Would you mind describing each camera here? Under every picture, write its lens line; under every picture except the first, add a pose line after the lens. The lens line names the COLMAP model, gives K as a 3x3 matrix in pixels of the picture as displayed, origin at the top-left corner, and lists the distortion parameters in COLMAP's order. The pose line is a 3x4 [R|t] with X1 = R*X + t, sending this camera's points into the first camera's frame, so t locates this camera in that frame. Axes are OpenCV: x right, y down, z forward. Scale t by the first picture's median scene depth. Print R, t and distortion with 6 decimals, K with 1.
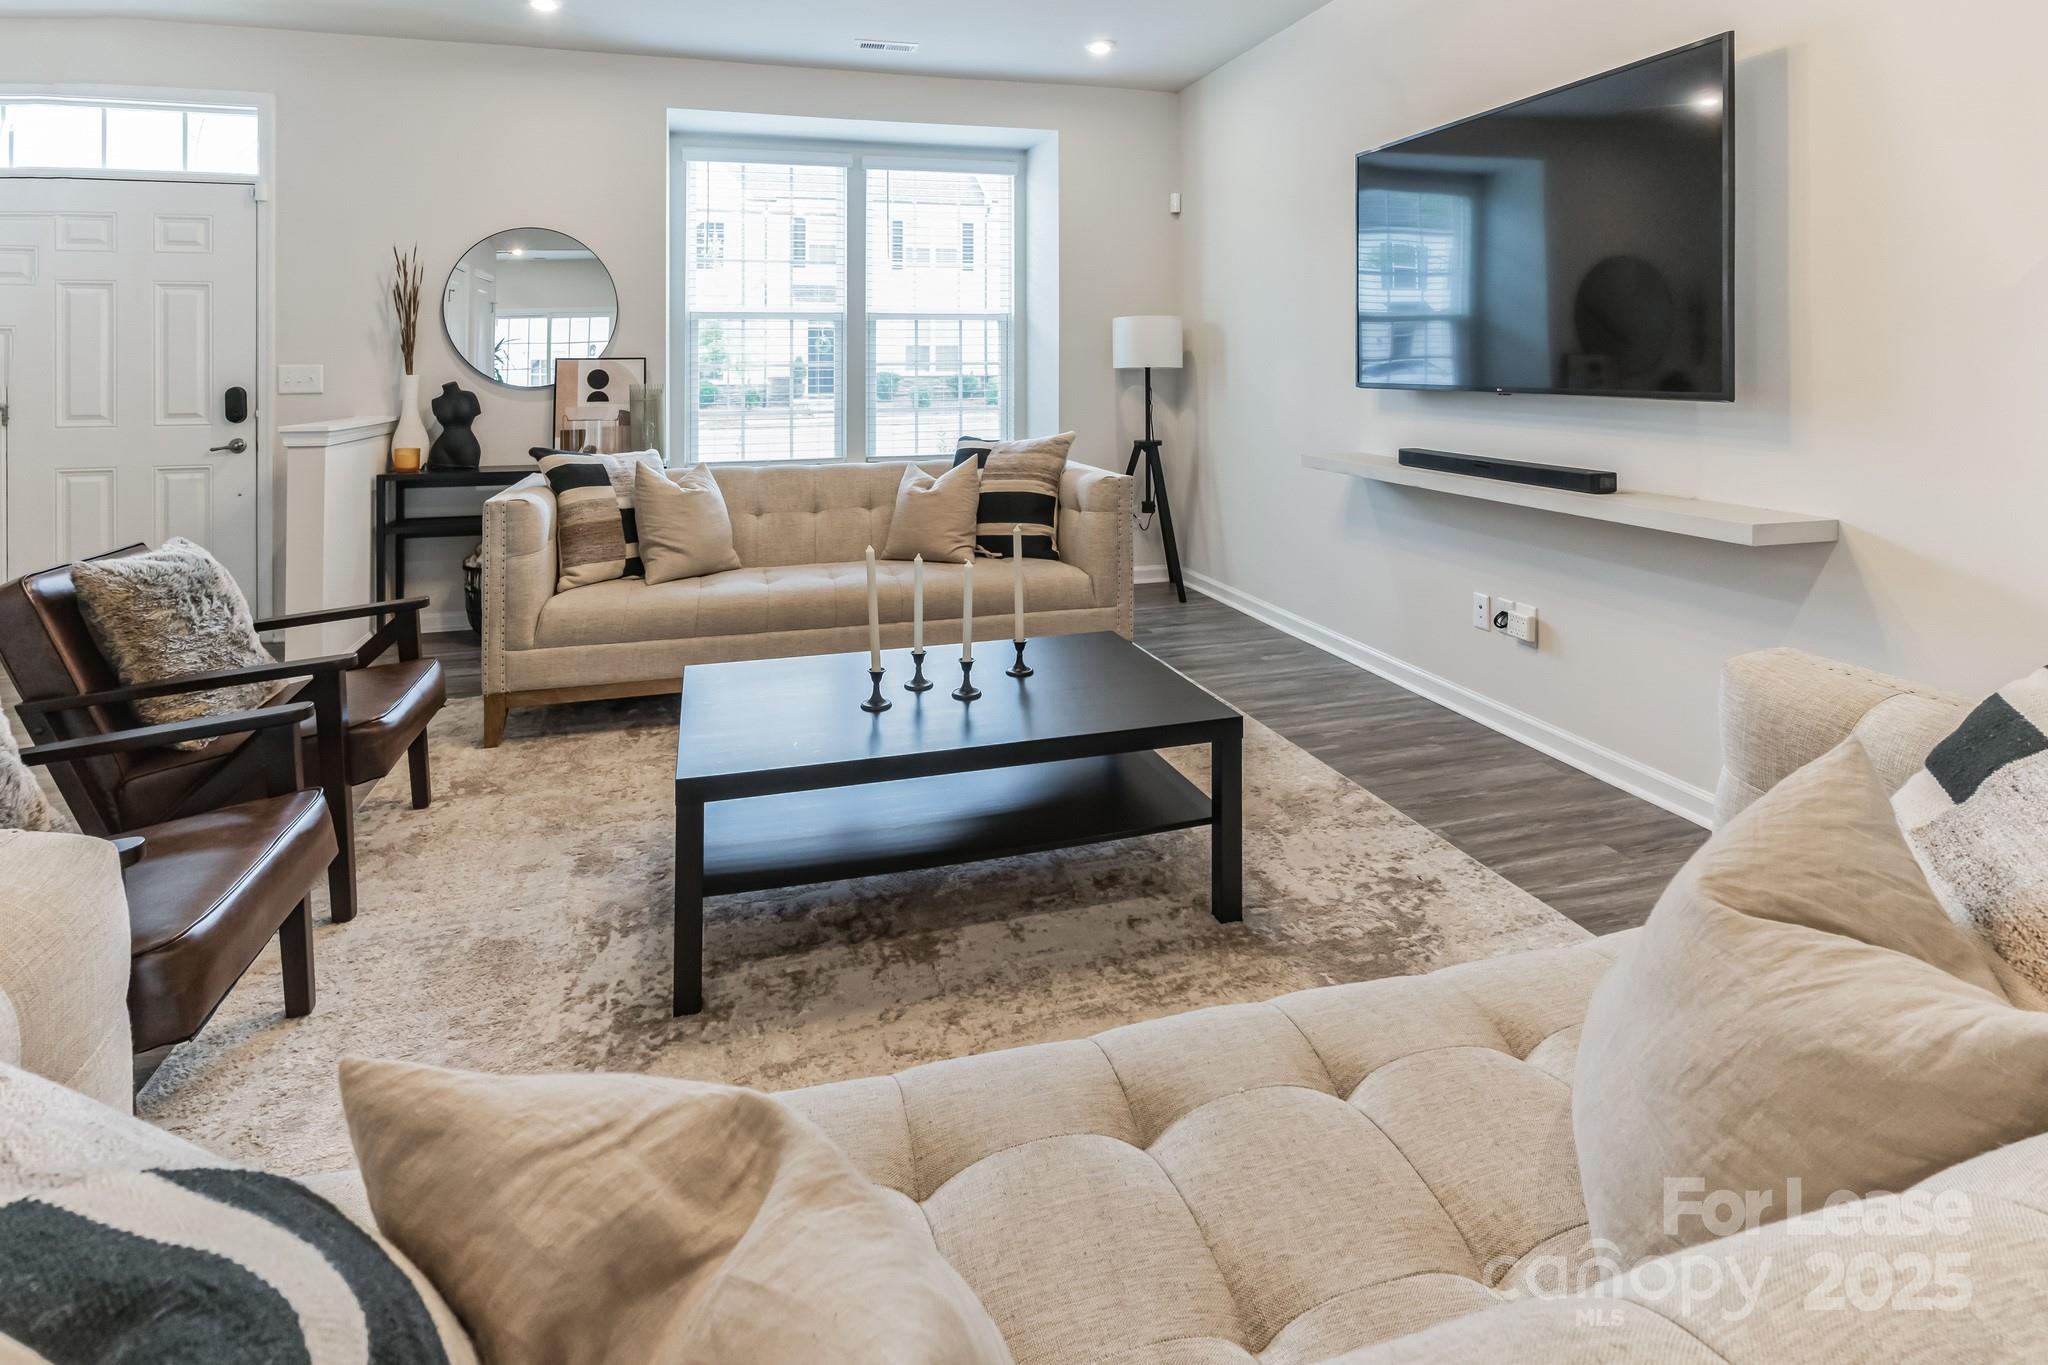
lens RADIAL K [[1050.9, 0, 1018.2], [0, 1050.9, 373.3], [0, 0, 1]] dist [0.001524, 0.000247]
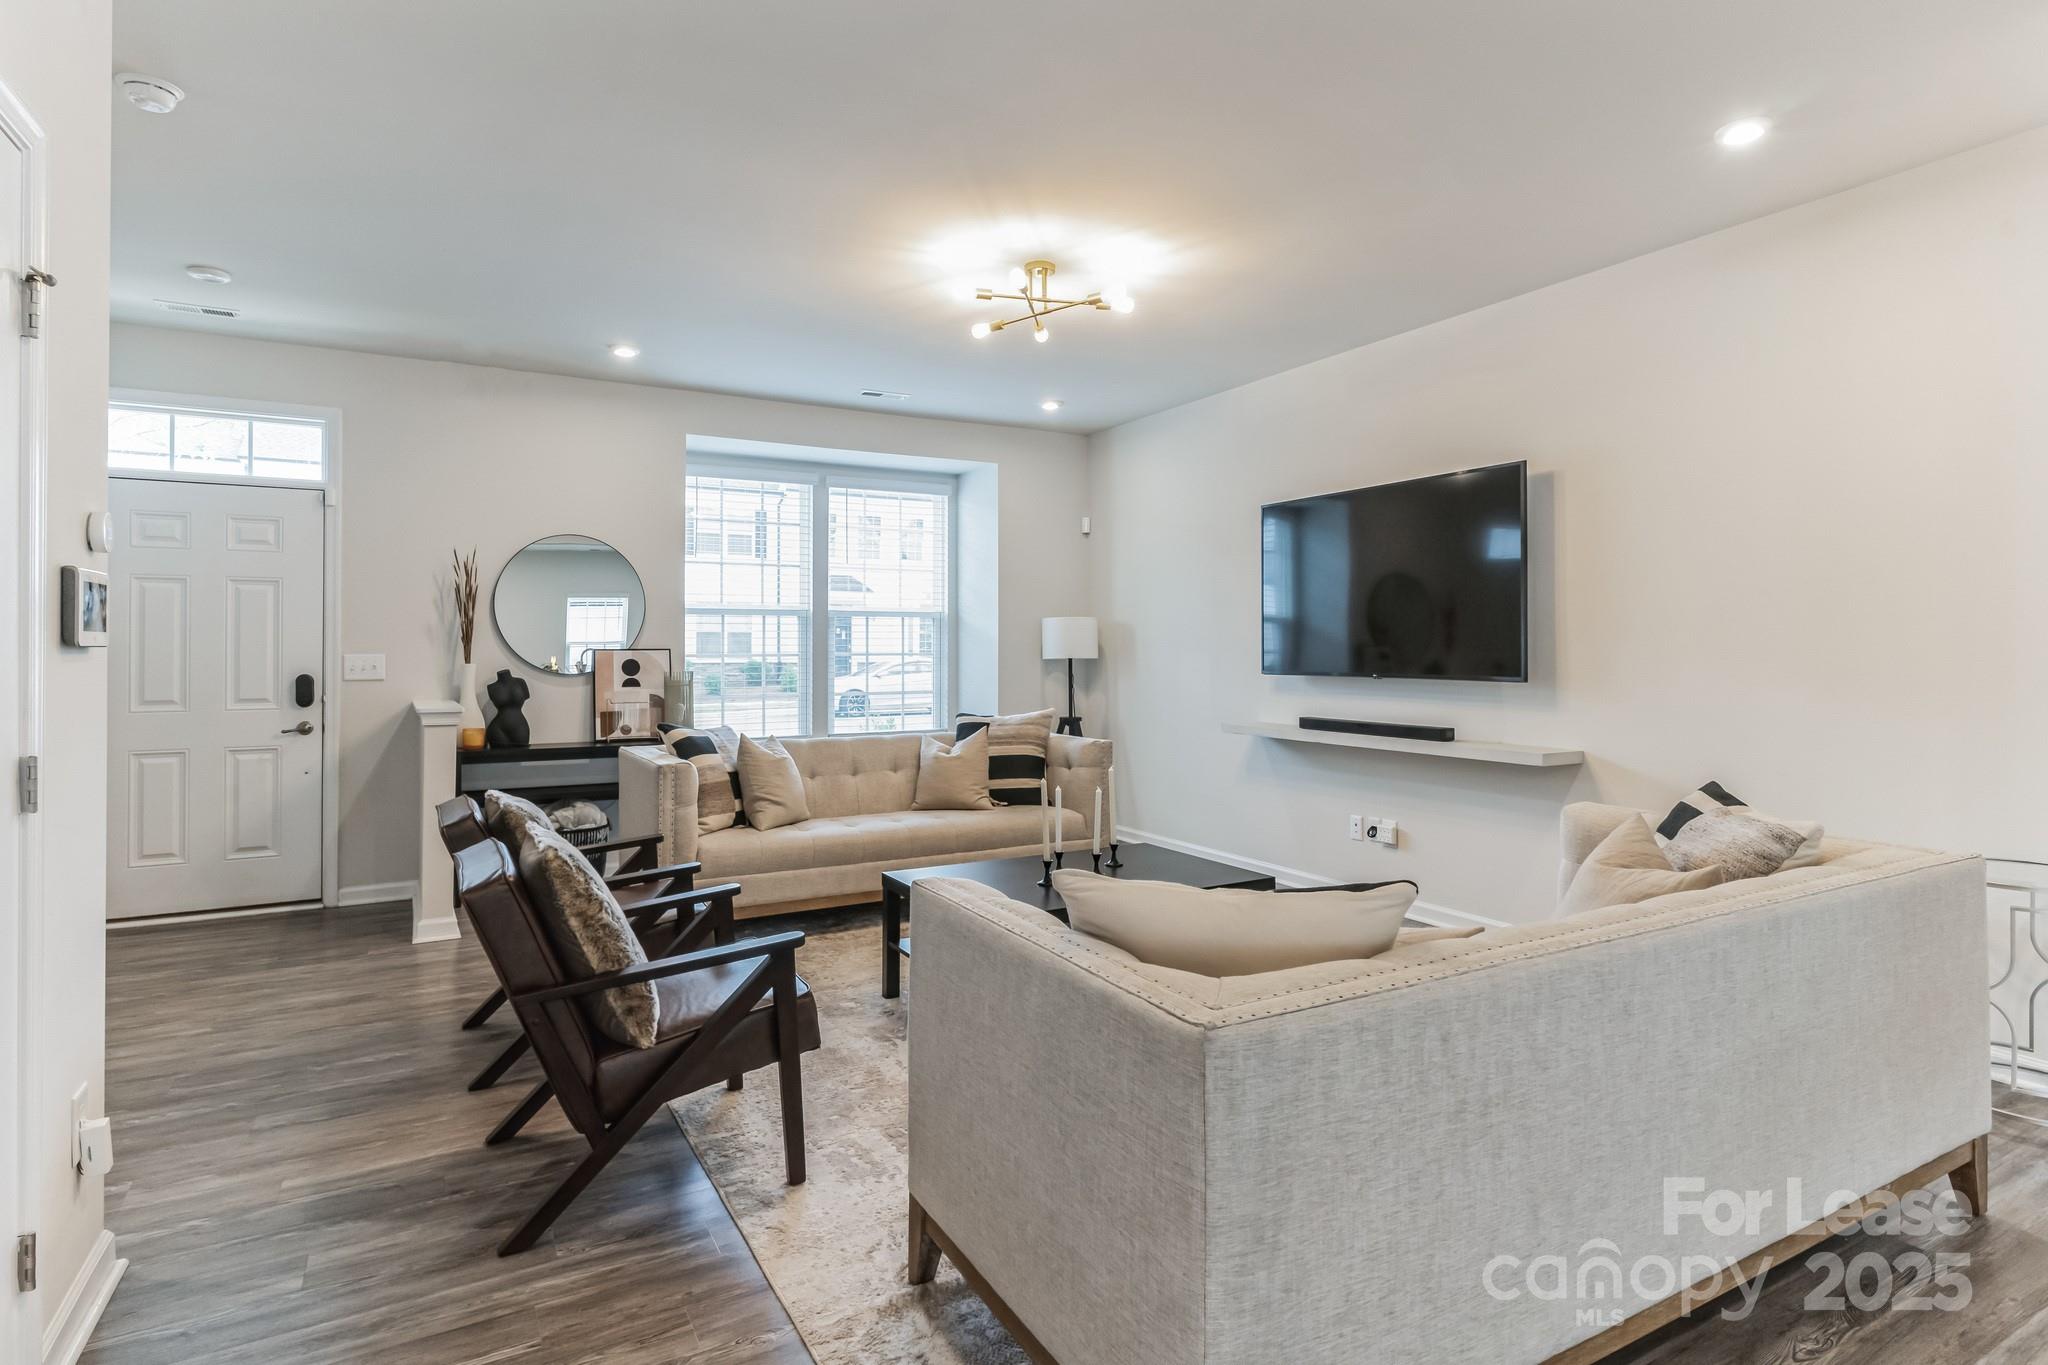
lens RADIAL K [[1057.9, 0, 1022.6], [0, 1057.9, 650.8], [0, 0, 1]] dist [-0.002456, -0.000815]
pose [[0.972332, 0.004504, 0.233559, -0.269842], [-0.002243, 0.999948, -0.009947, -0.002244], [-0.233592, 0.009148, 0.972292, -0.243598]]
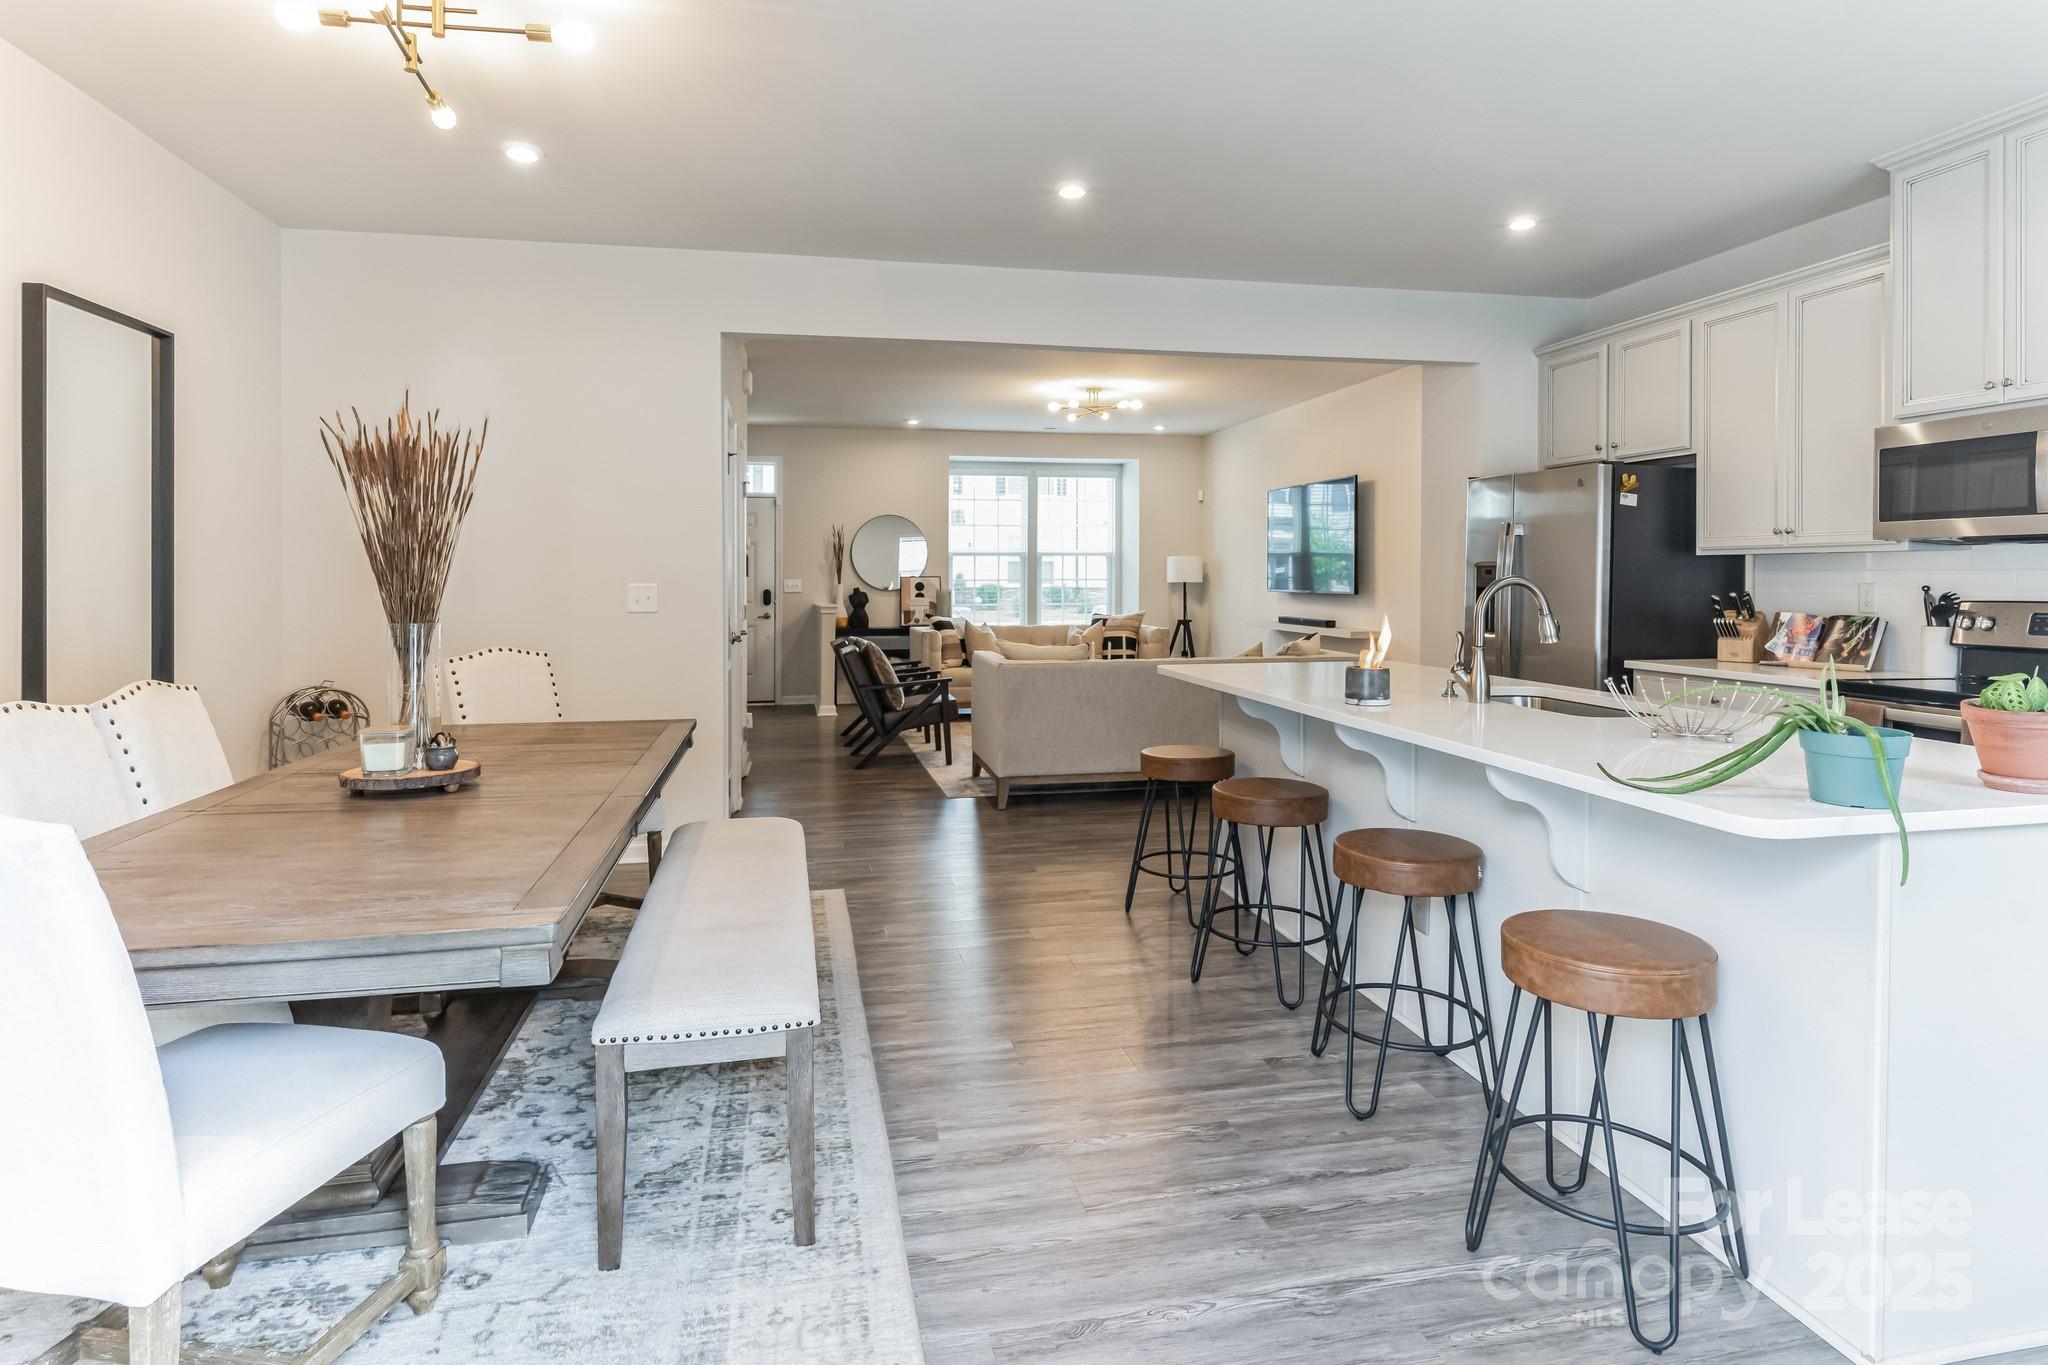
lens RADIAL K [[1078.1, 0, 1025.5], [0, 1078.1, 594.9], [0, 0, 1]] dist [0.000525, -0.000019]
pose [[0.997751, 0.004857, -0.066855, -0.045412], [-0.004286, 0.999953, 0.008692, 0.002504], [0.066894, -0.008386, 0.997725, -1.223008]]
